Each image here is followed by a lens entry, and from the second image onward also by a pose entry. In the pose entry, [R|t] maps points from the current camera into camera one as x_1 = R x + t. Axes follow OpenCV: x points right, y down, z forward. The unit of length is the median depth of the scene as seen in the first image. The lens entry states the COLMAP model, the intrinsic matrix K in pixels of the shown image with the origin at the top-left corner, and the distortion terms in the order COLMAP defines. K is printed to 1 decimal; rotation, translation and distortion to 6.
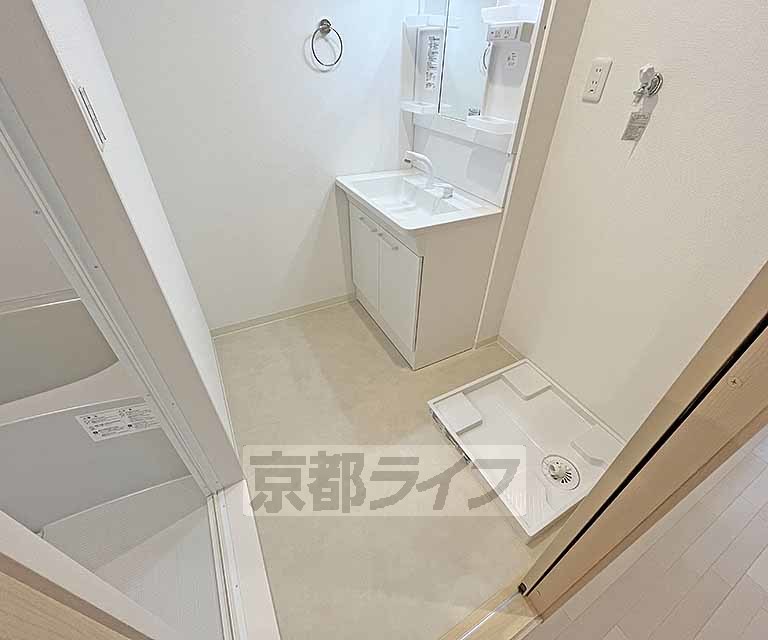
lens RADIAL K [[345.7, 0, 398.5], [0, 345.7, 318.5], [0, 0, 1]] dist [-0.003274, -0.000187]
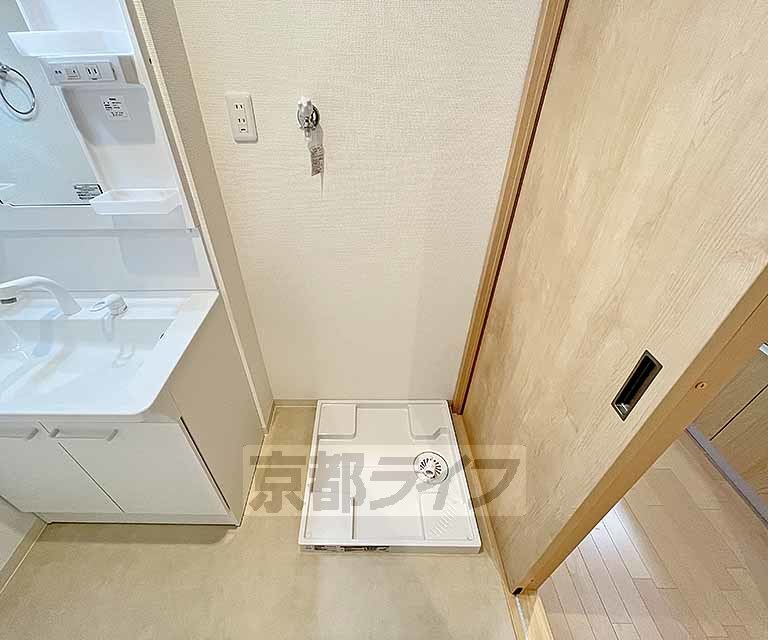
lens RADIAL K [[343.8, 0, 359.3], [0, 343.8, 316.5], [0, 0, 1]] dist [-0.003535, -0.000795]
pose [[0.499020, -0.557064, 0.663822, -0.070084], [0.552705, 0.794583, 0.251306, -0.264082], [-0.667455, 0.241491, 0.704405, 0.252802]]
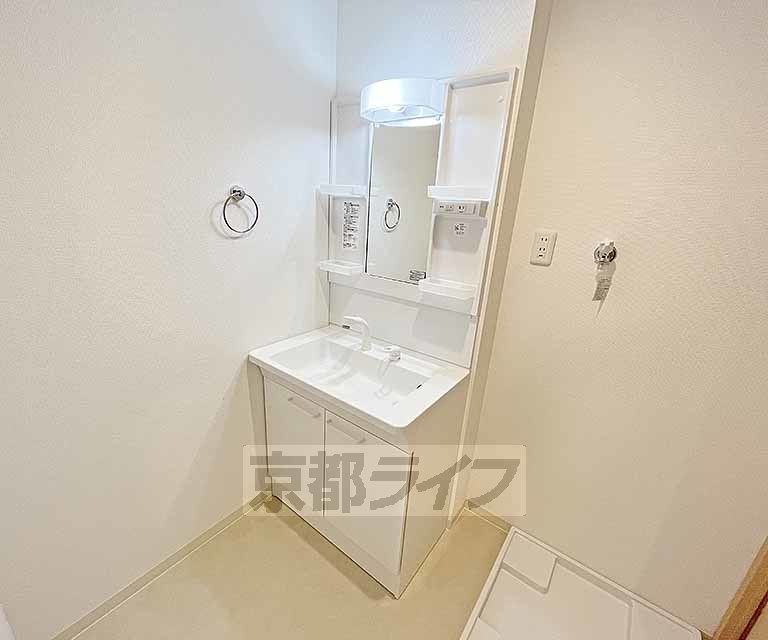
lens RADIAL K [[346.2, 0, 369.8], [0, 346.2, 319.5], [0, 0, 1]] dist [0.000560, -0.000091]
pose [[0.922634, -0.111604, 0.369175, -0.230353], [0.219842, 0.938666, -0.265659, -0.235447], [-0.316884, 0.326267, 0.890581, 0.222855]]
